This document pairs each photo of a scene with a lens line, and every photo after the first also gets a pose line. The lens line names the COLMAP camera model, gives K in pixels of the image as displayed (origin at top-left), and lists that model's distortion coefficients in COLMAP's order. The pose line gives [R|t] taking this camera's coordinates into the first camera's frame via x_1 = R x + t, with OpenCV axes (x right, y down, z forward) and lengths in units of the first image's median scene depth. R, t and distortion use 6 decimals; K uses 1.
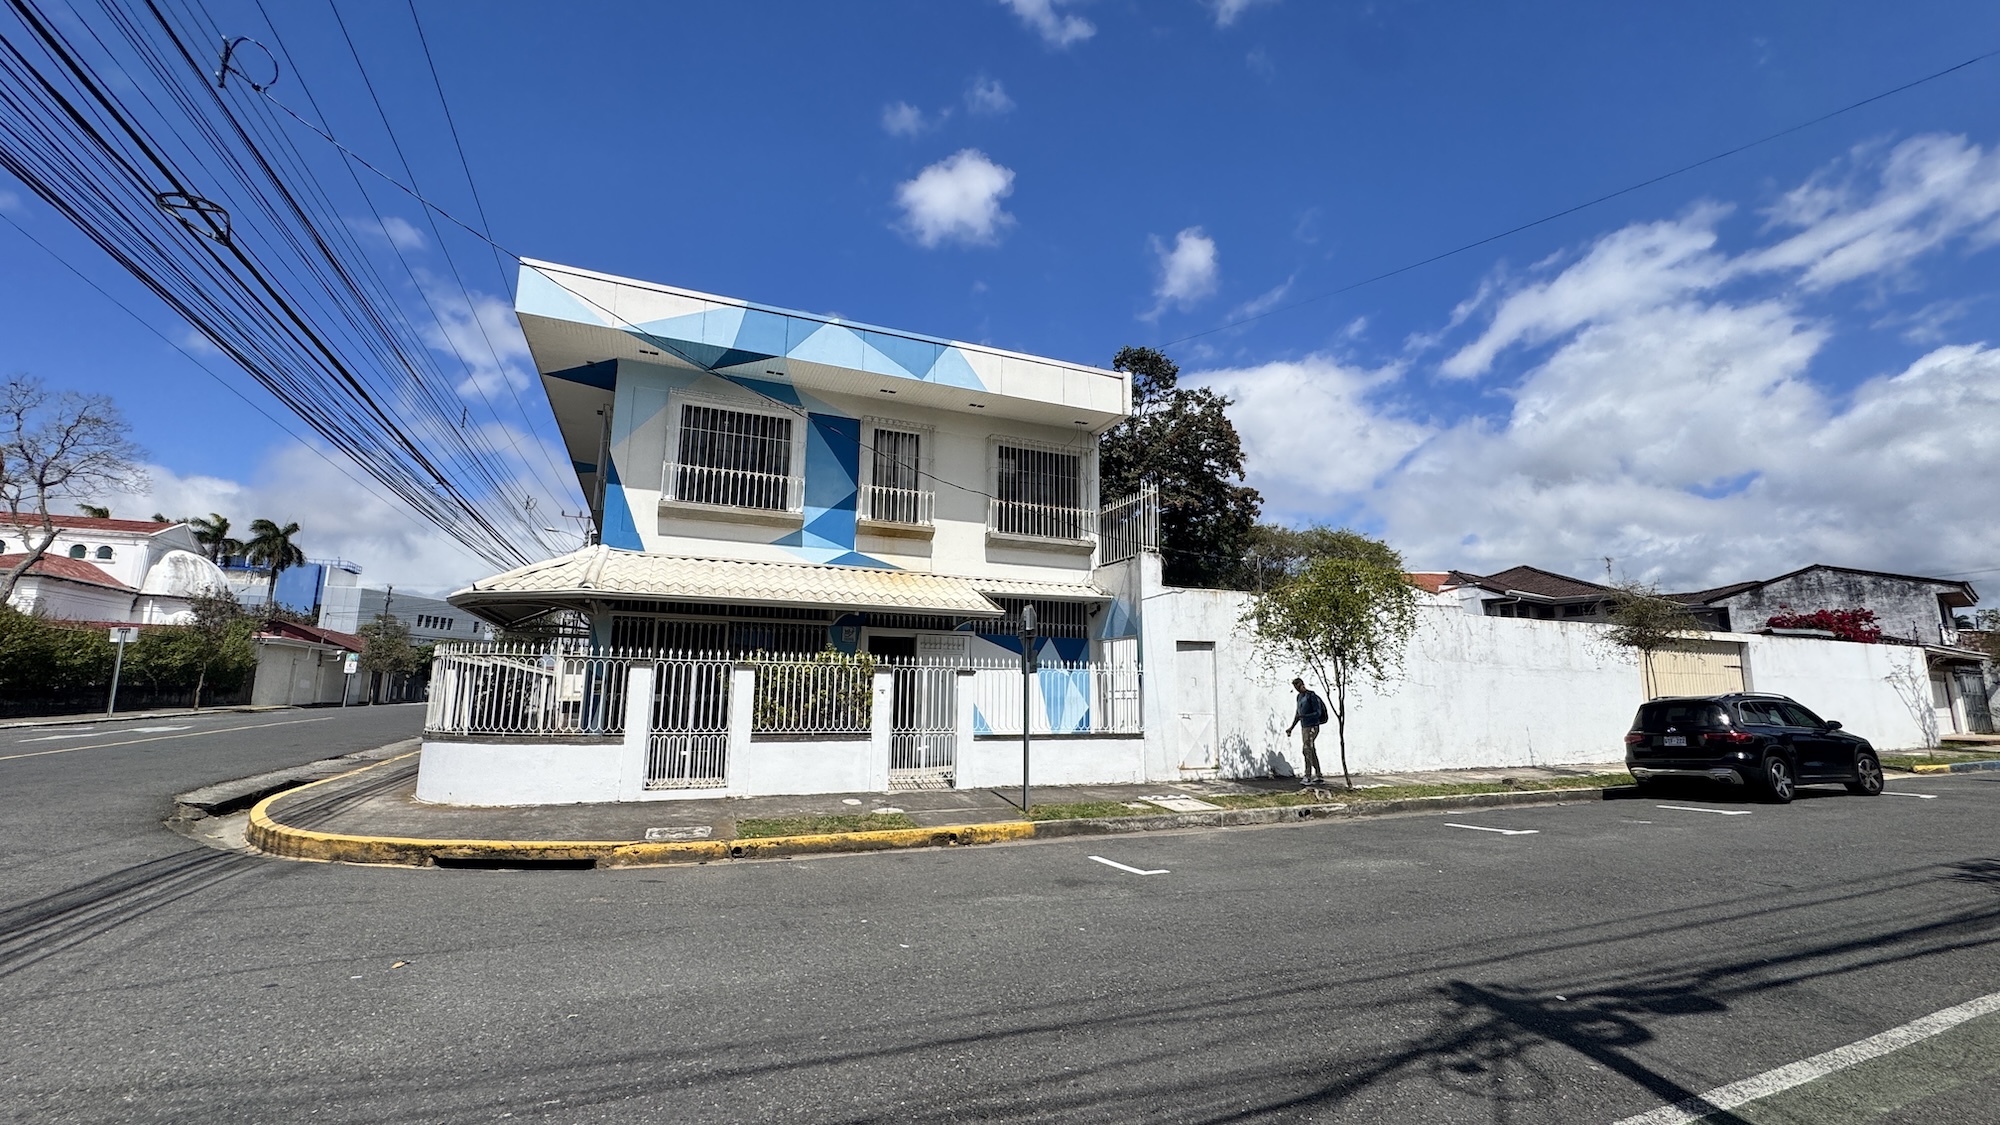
lens RADIAL K [[793.2, 0, 1000.0], [0, 793.2, 562.5], [0, 0, 1]] dist [-0.000241, -0.000185]
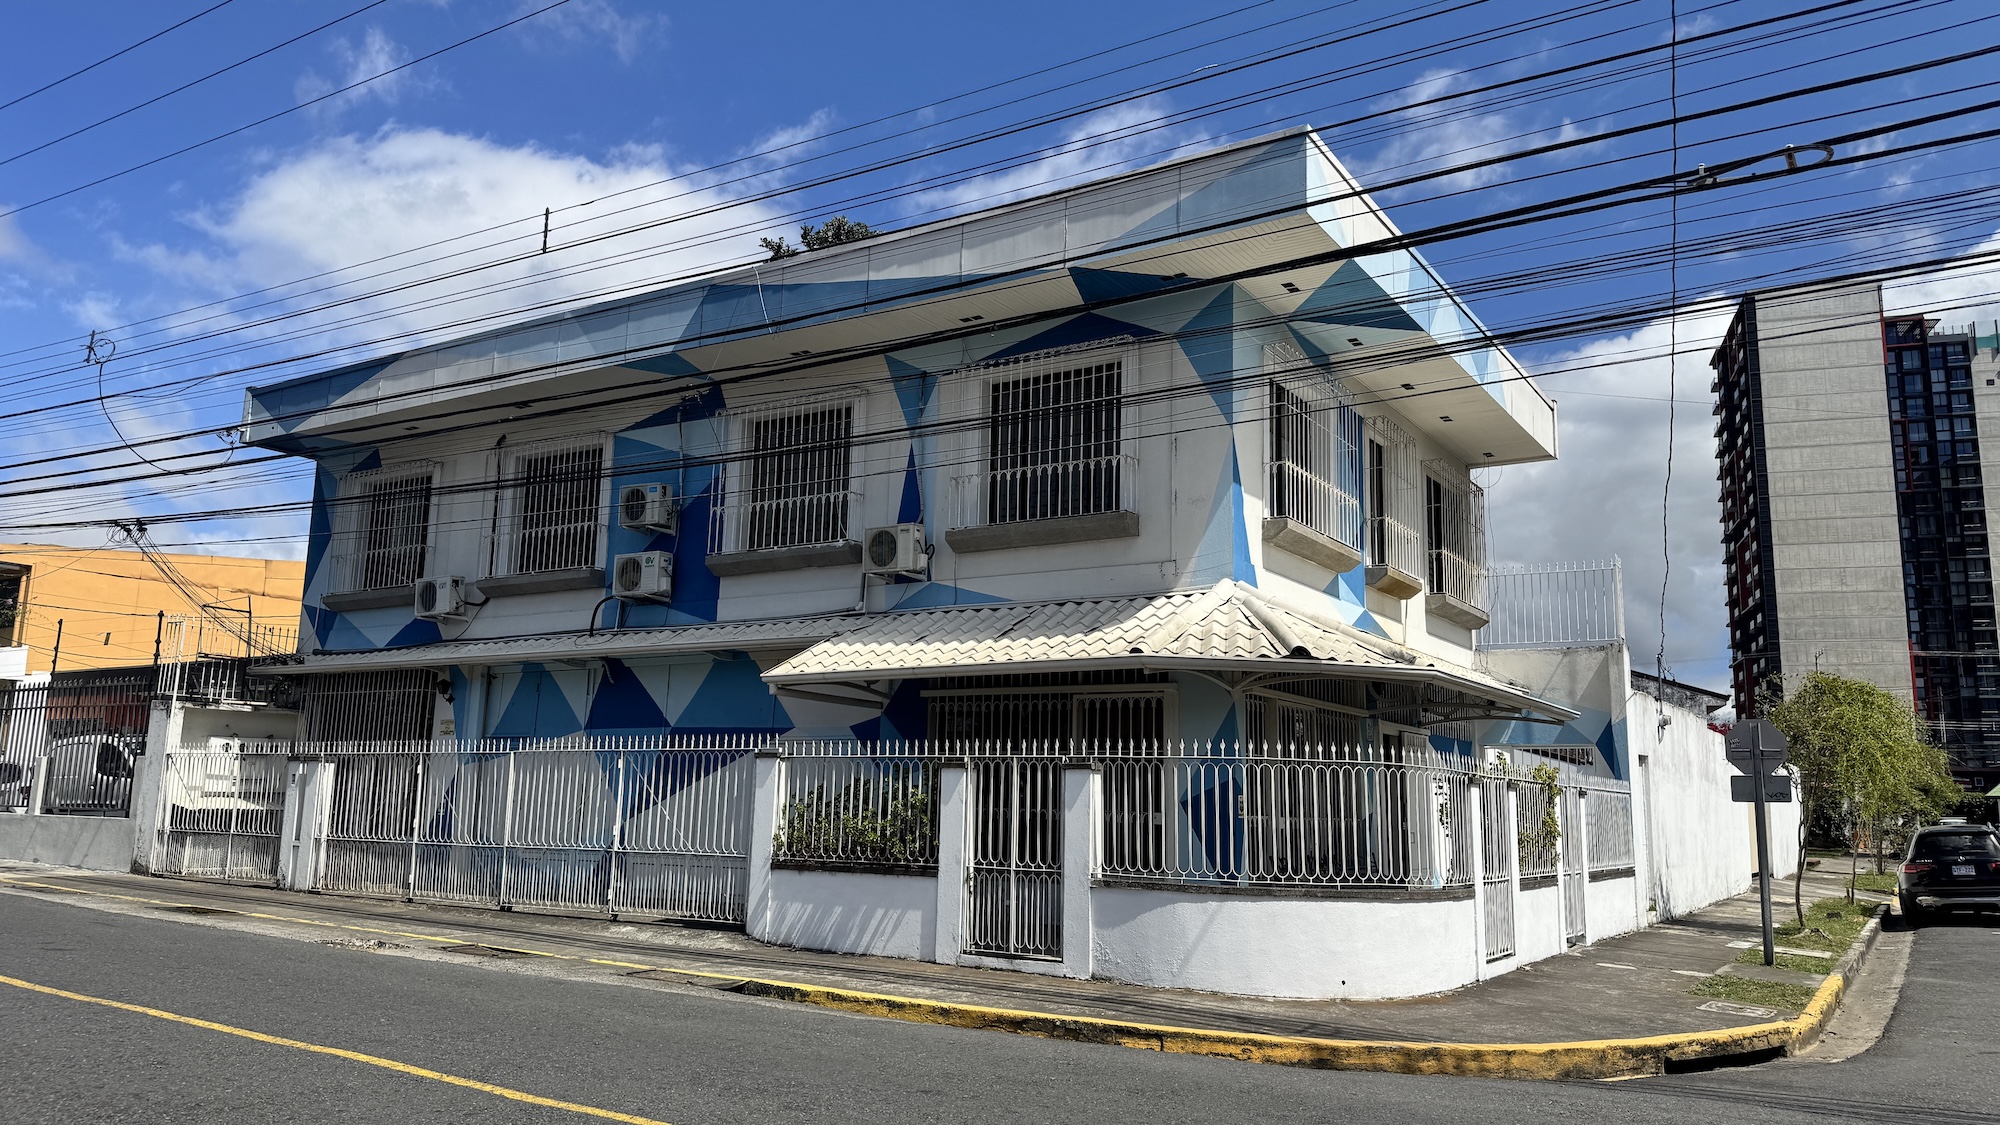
lens RADIAL K [[1438.8, 0, 1000.0], [0, 1438.8, 562.5], [0, 0, 1]] dist [-0.006424, -0.002215]
pose [[0.825282, 0.104990, 0.554875, -1.175580], [-0.110847, 0.993568, -0.023131, 0.007784], [-0.553735, -0.042417, 0.831612, 0.150725]]
